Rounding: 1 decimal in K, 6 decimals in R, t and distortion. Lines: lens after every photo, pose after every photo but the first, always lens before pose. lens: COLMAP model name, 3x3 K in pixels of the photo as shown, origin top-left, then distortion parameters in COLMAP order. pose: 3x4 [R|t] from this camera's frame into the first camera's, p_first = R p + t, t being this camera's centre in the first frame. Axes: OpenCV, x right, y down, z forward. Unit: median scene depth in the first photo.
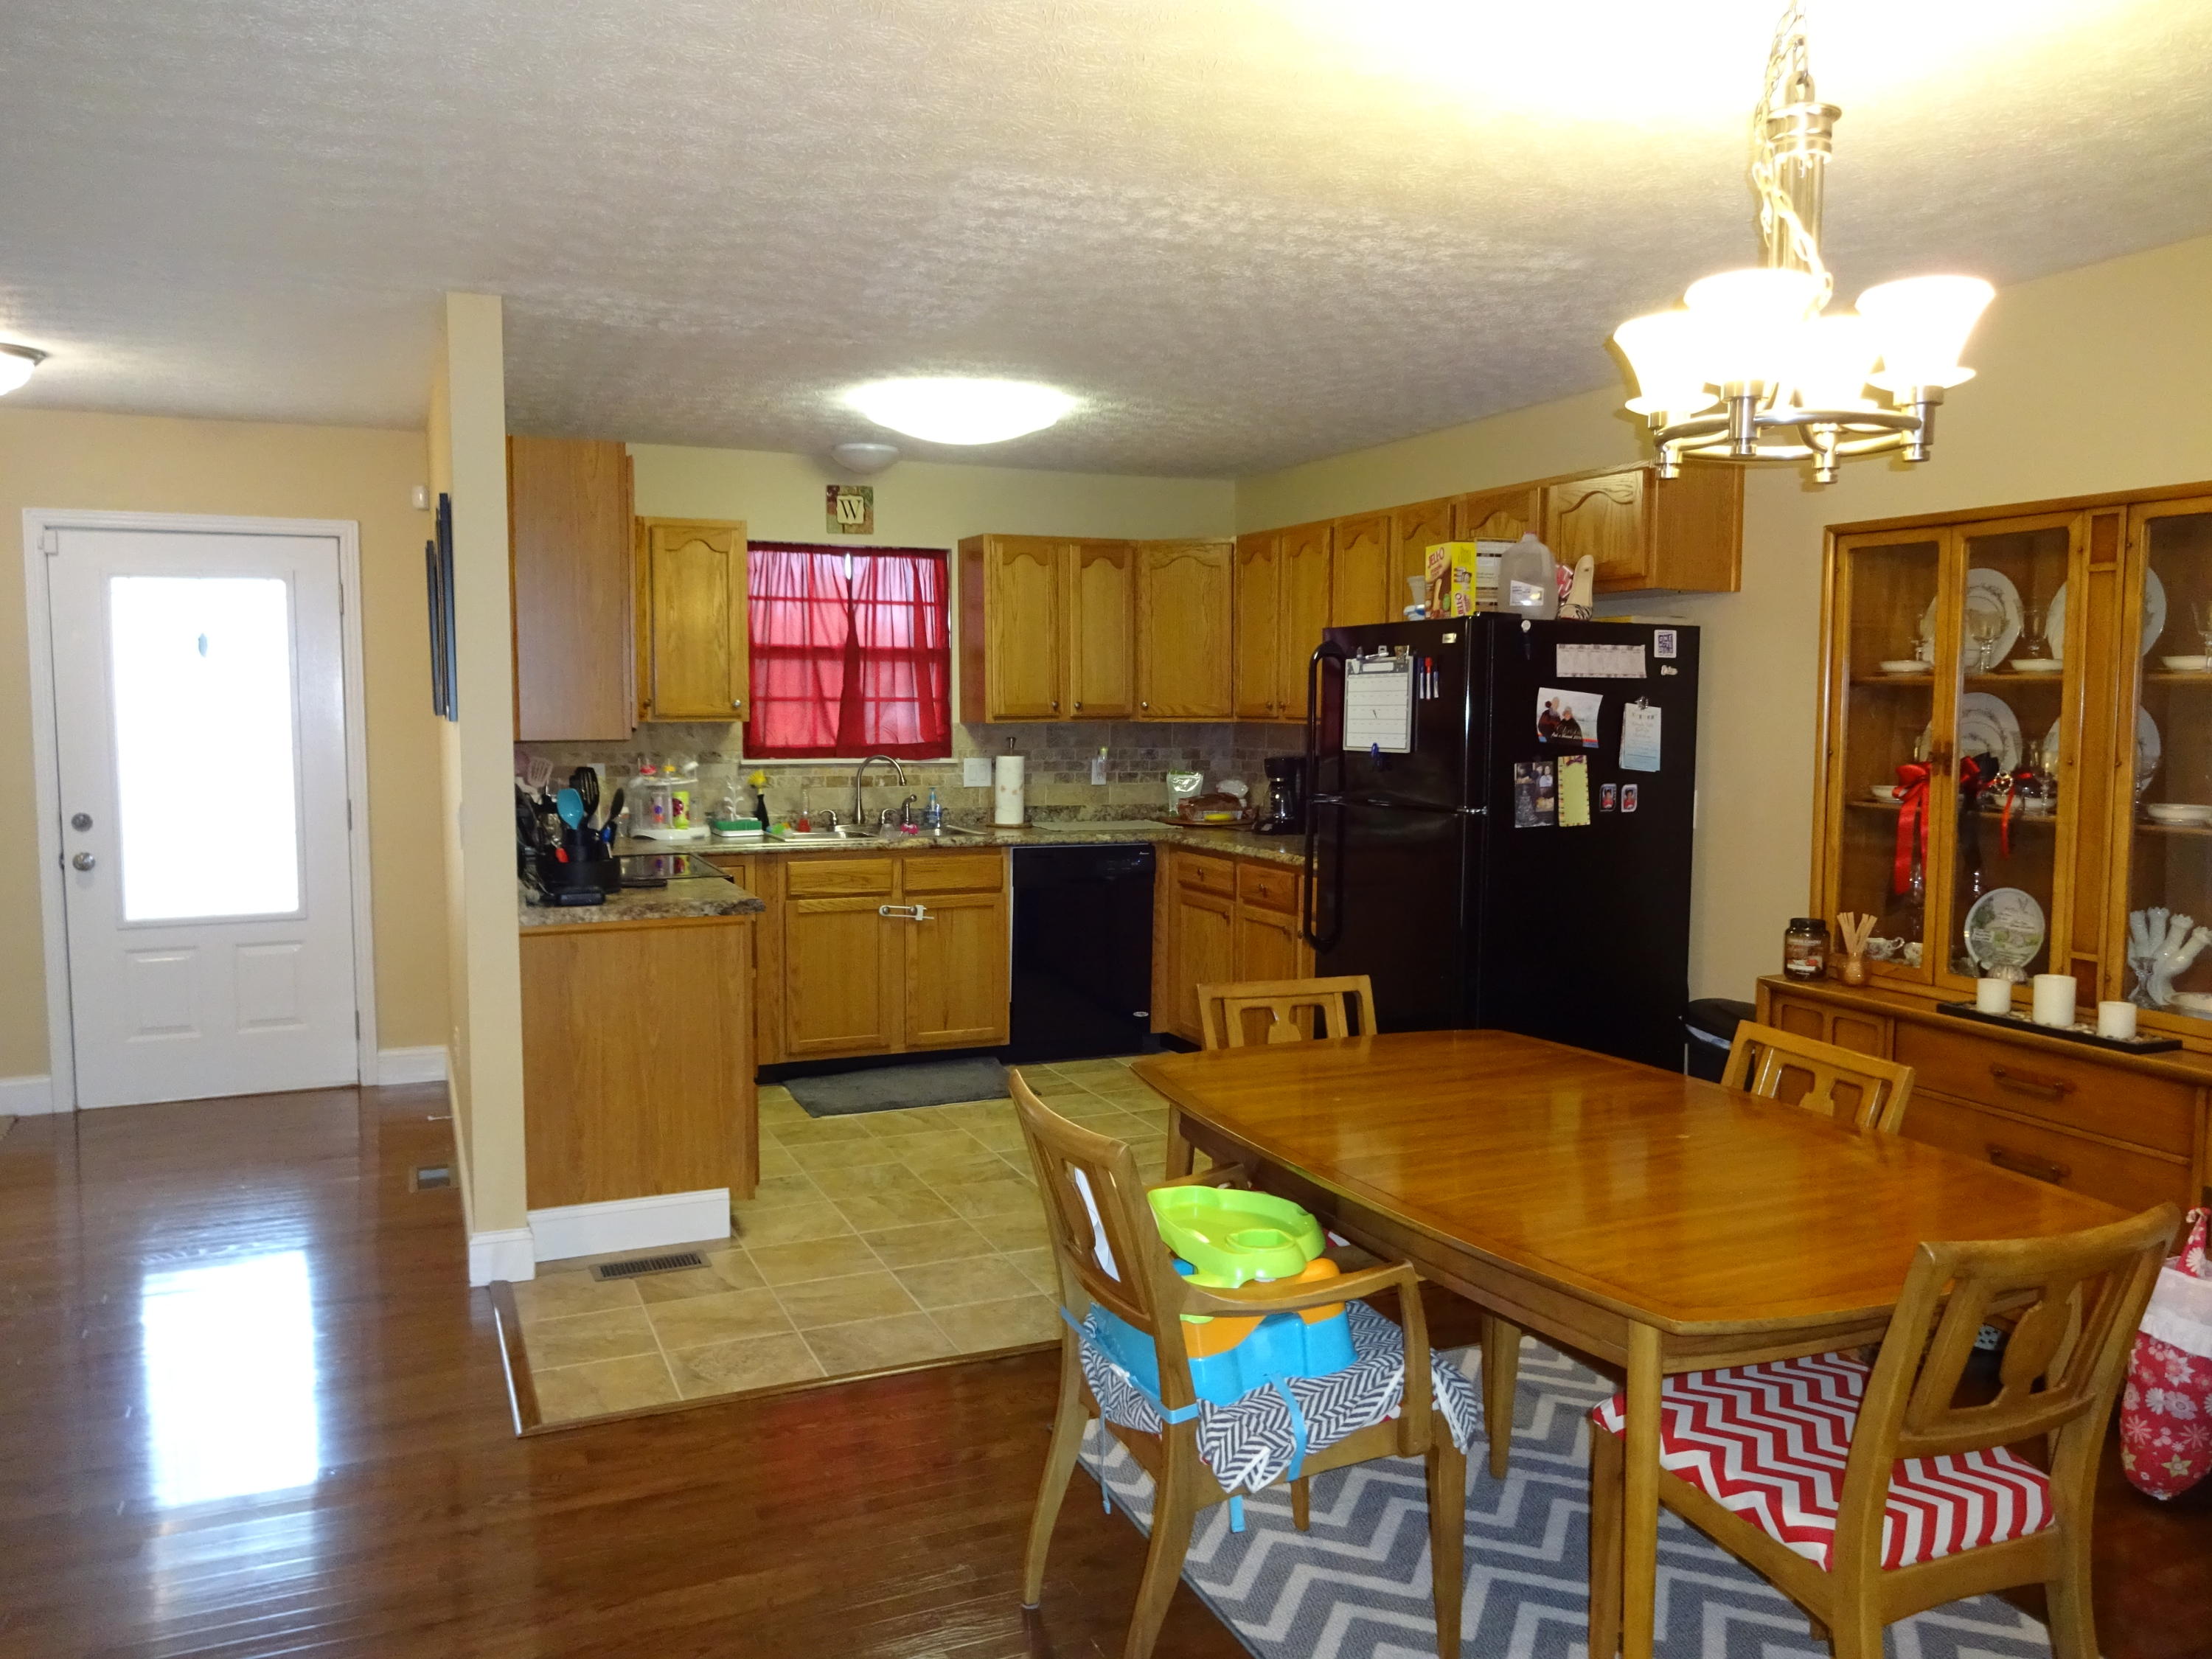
lens RADIAL K [[1628.3, 0, 1115.2], [0, 1628.3, 827.0], [0, 0, 1]] dist [0.013996, -0.052054]
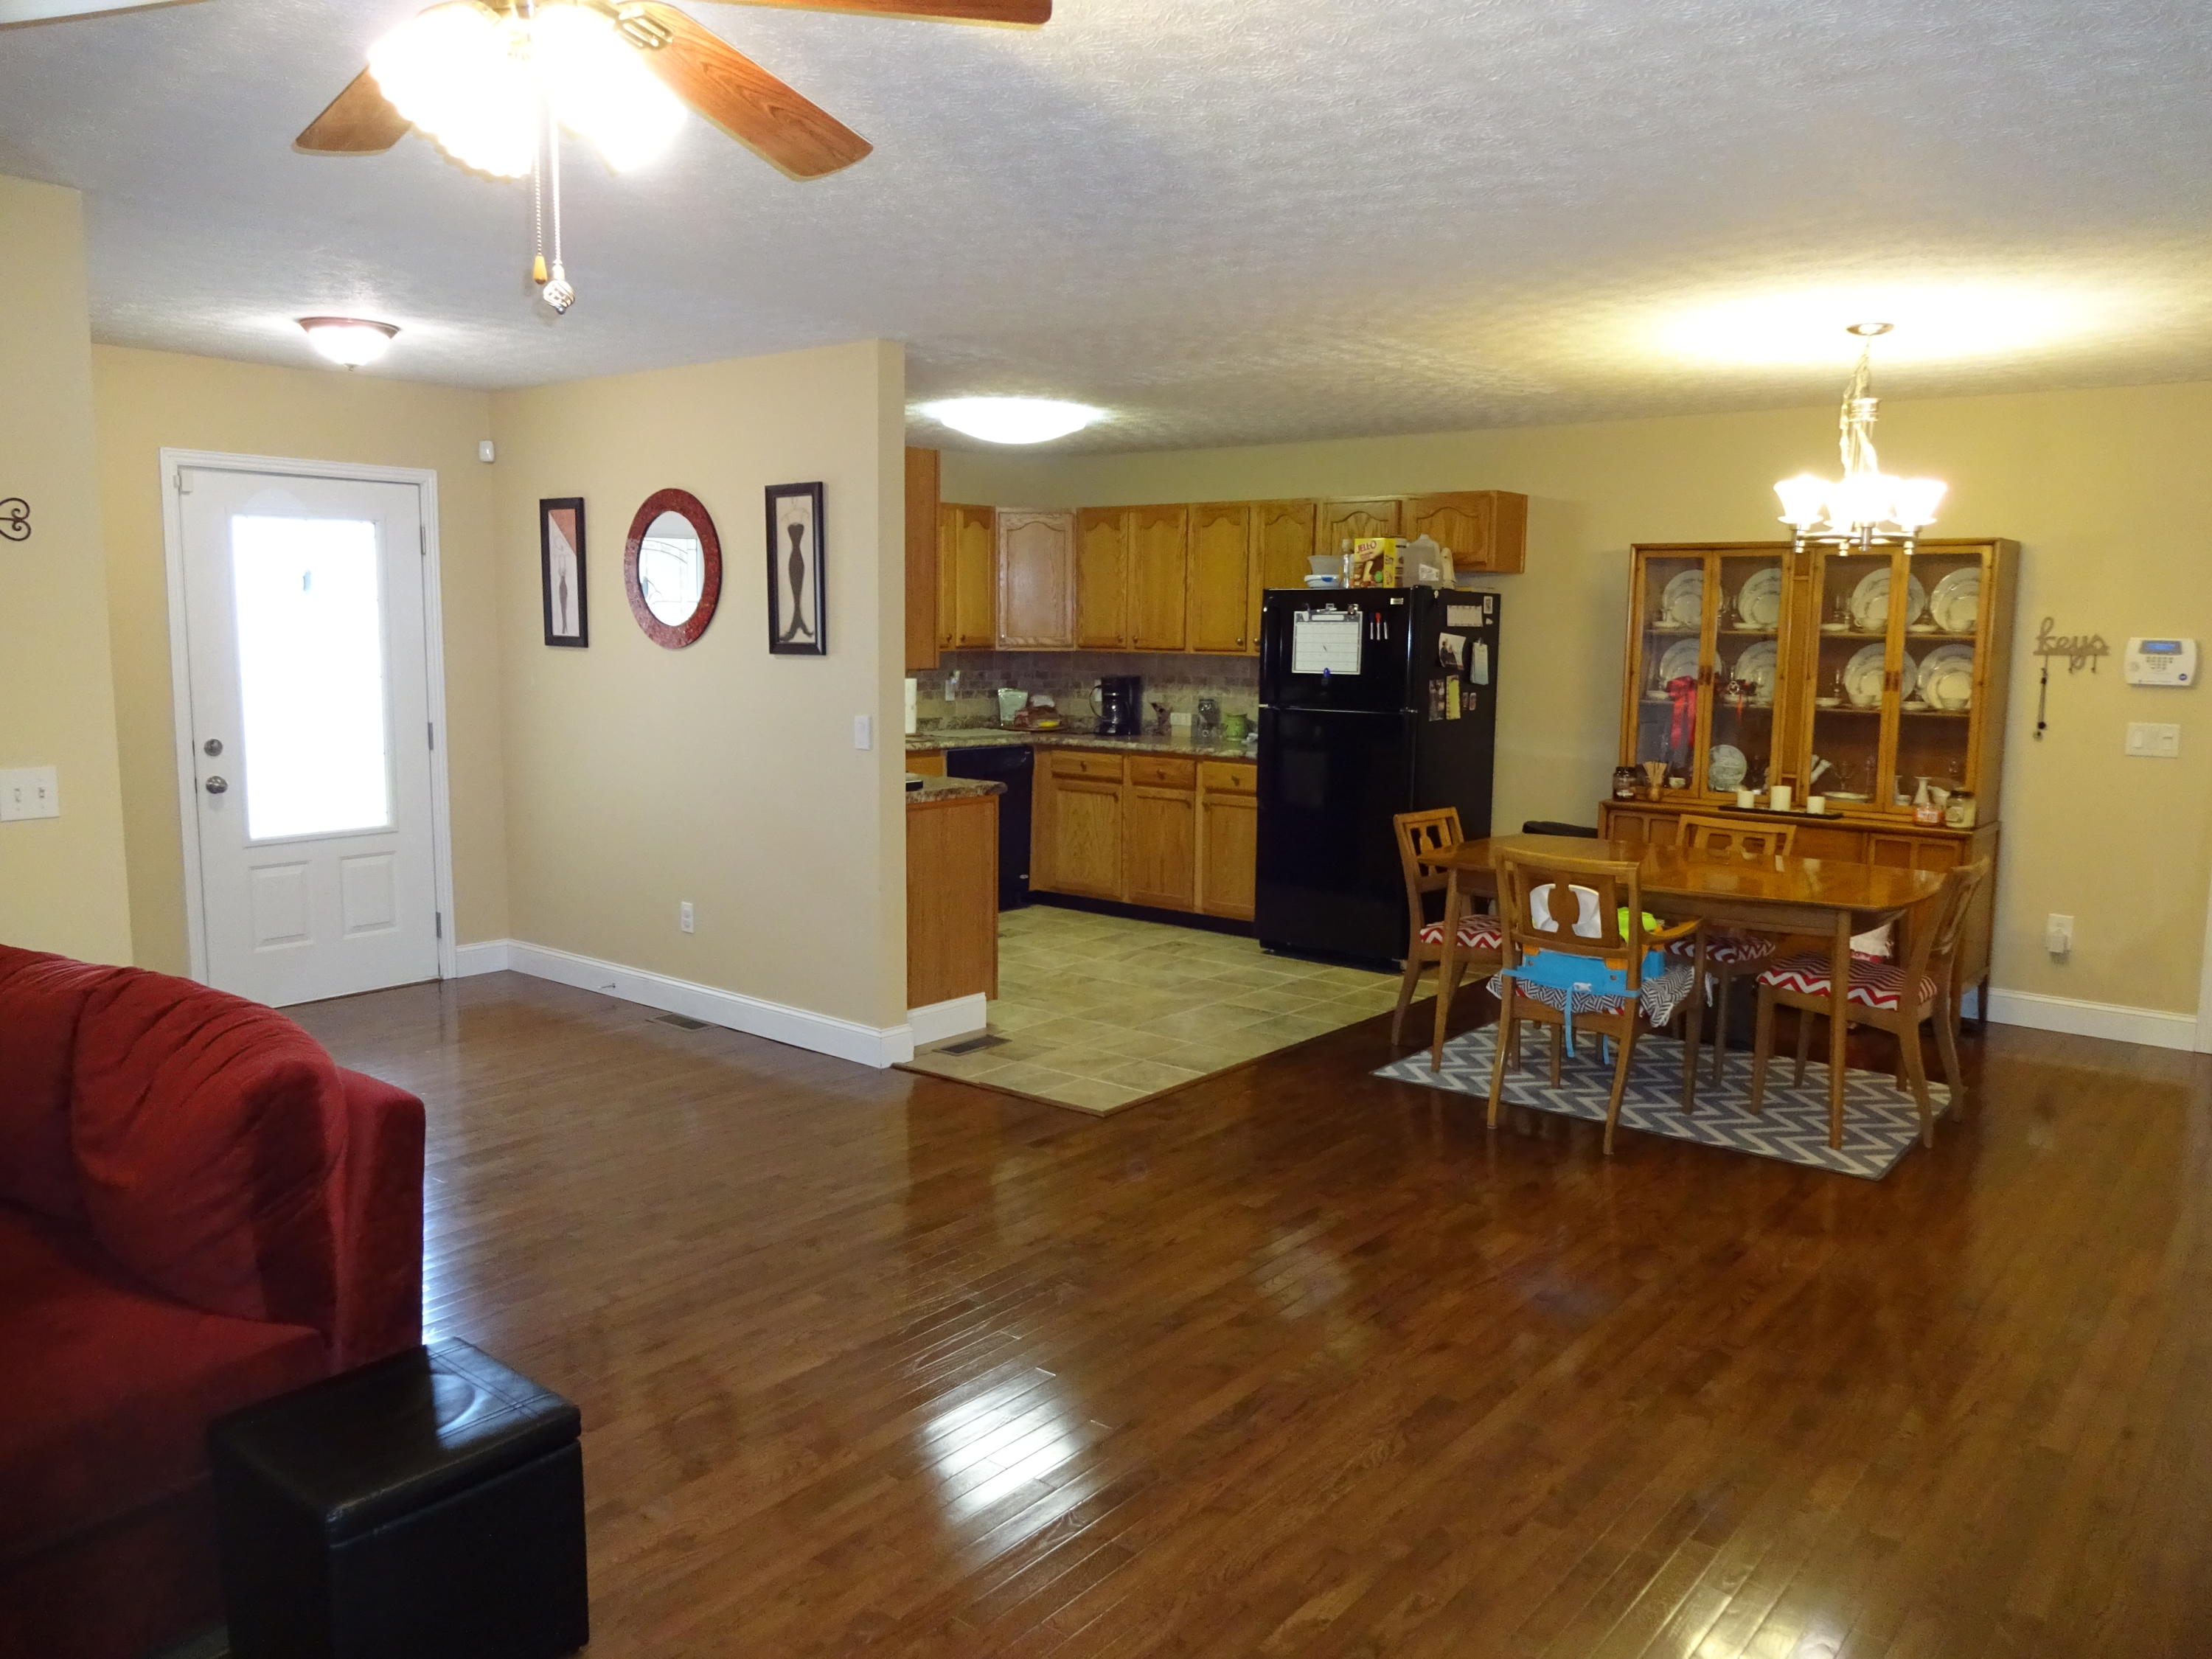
lens RADIAL K [[1628.3, 0, 1115.2], [0, 1628.3, 827.0], [0, 0, 1]] dist [0.013996, -0.052054]
pose [[0.885827, -0.050344, 0.461277, -0.522459], [0.027070, 0.998011, 0.056940, 0.003439], [-0.463226, -0.037953, 0.885427, -0.185497]]
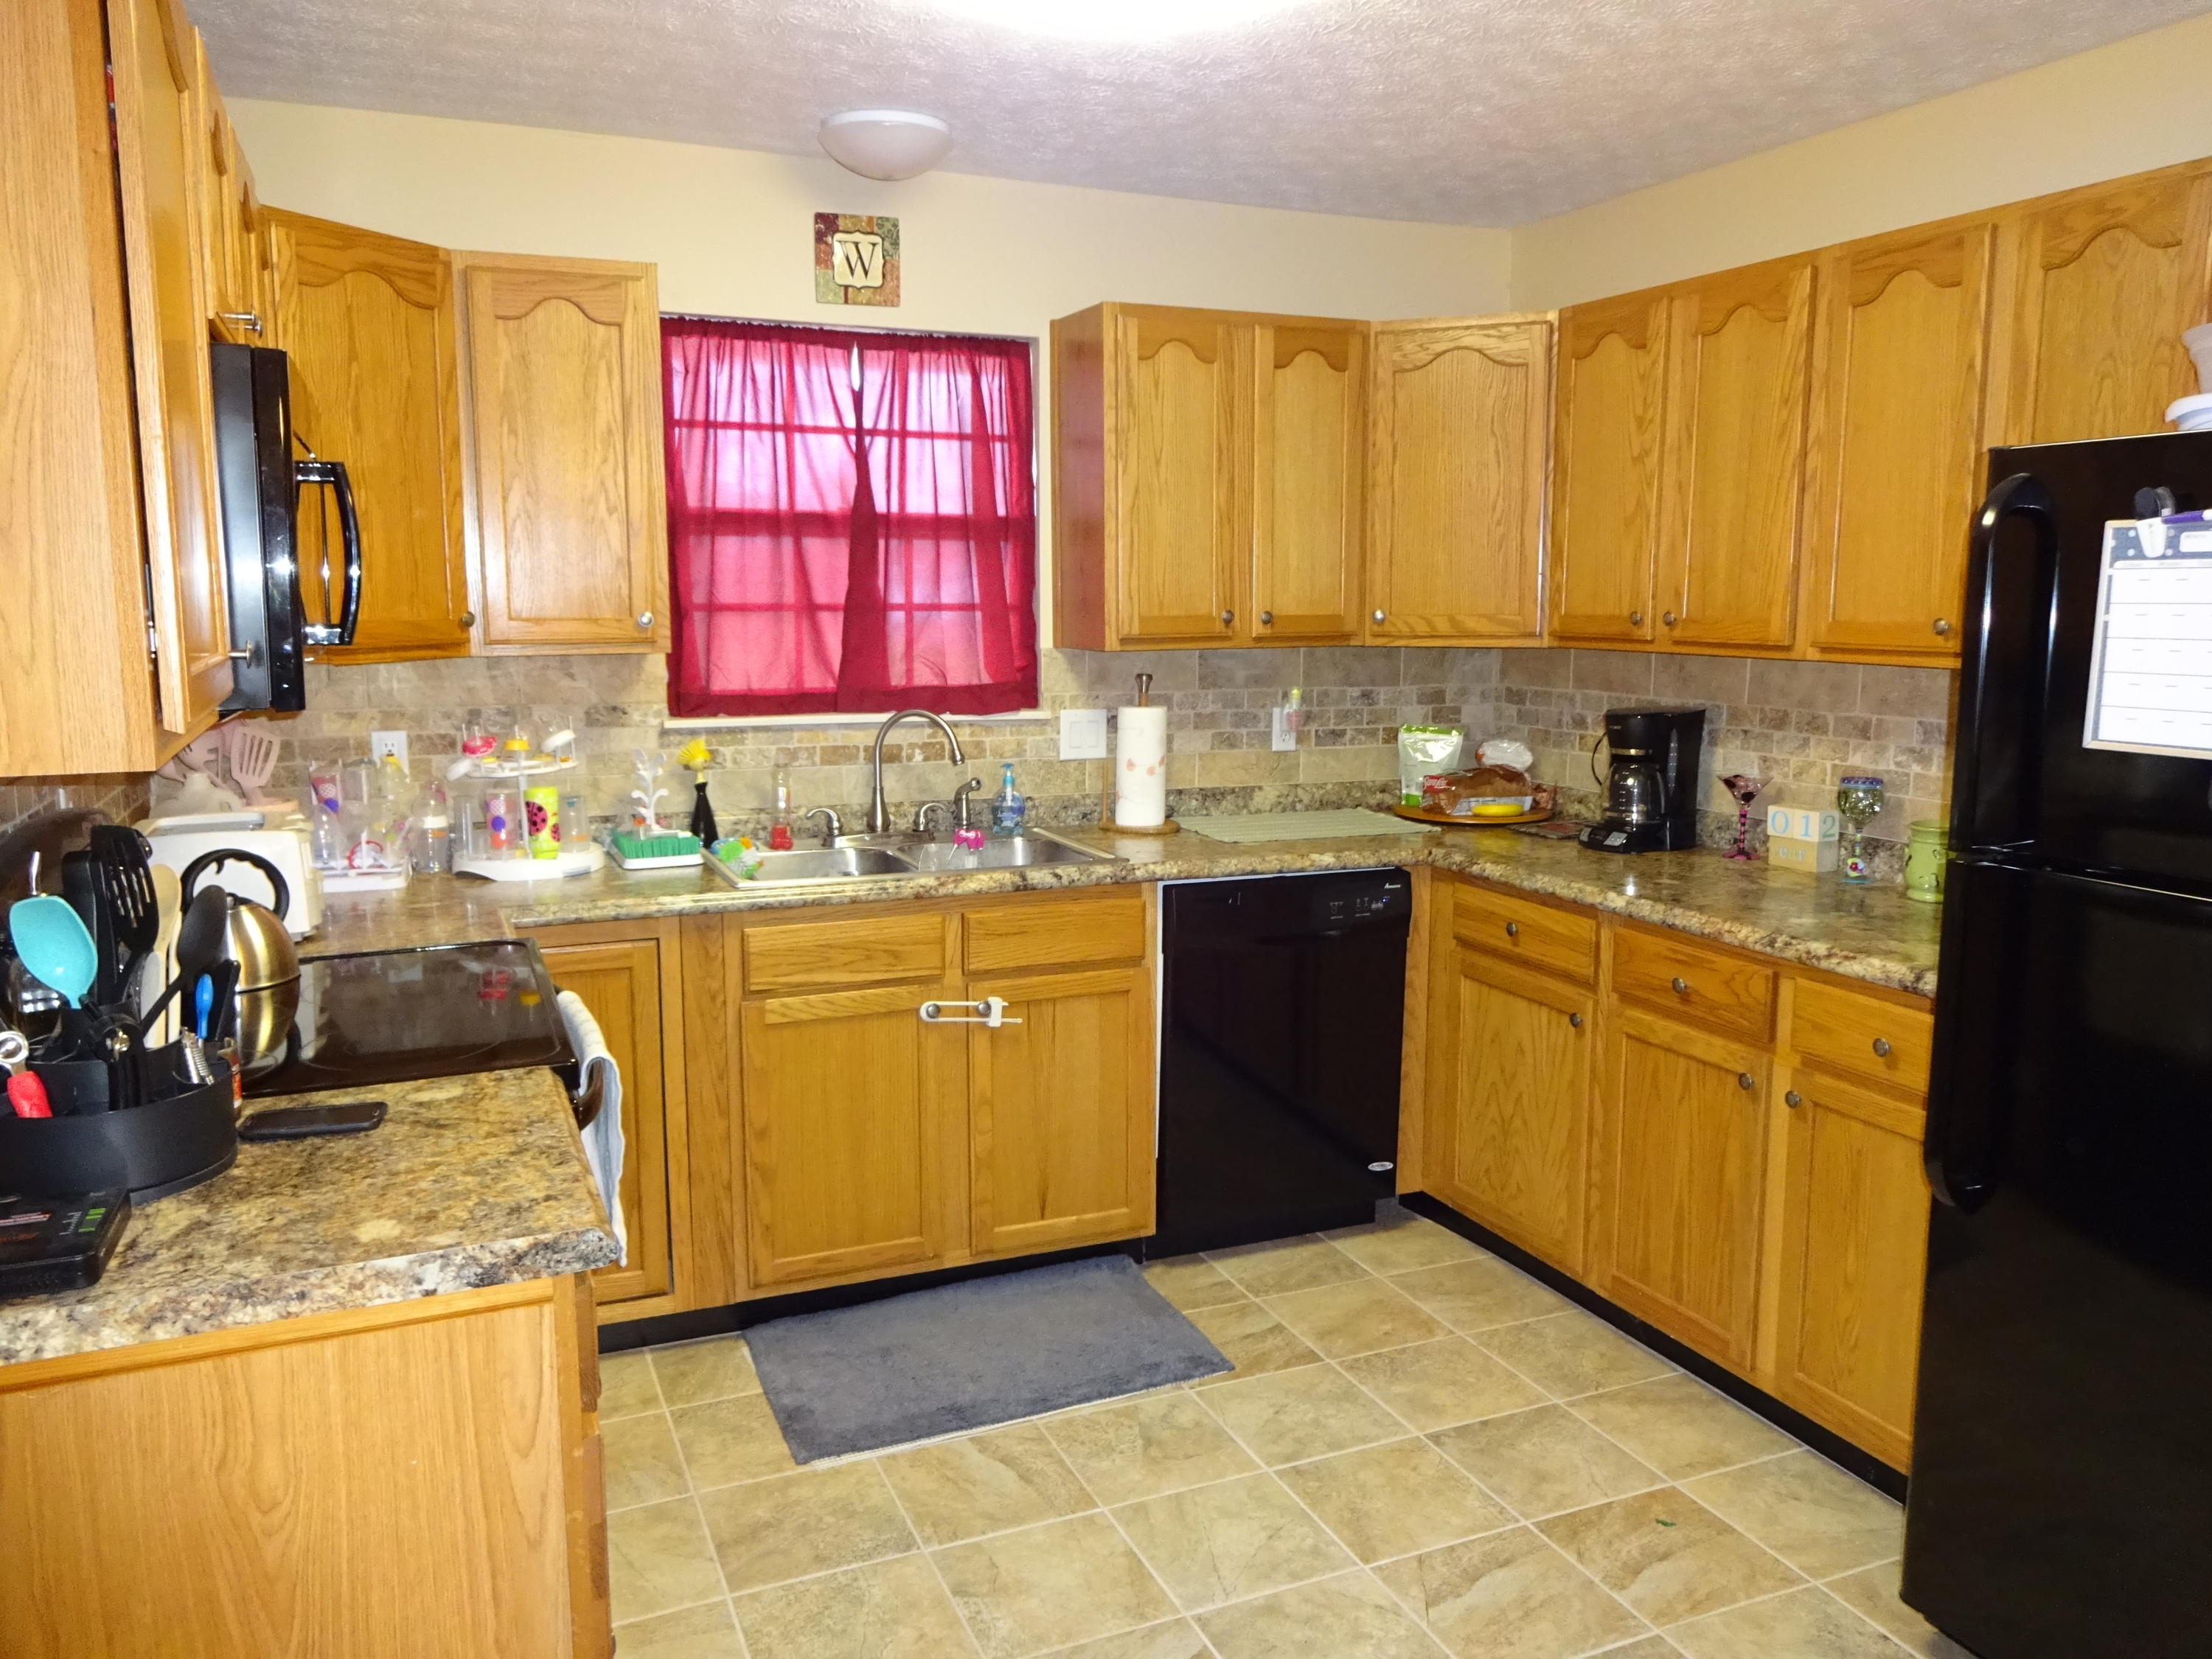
lens RADIAL K [[1611.5, 0, 1120.8], [0, 1611.5, 818.4], [0, 0, 1]] dist [-0.018575, 0.001510]
pose [[0.999991, -0.001199, -0.004036, -0.072846], [0.001447, 0.998073, 0.062026, -0.041086], [0.003953, -0.062032, 0.998066, 0.452446]]
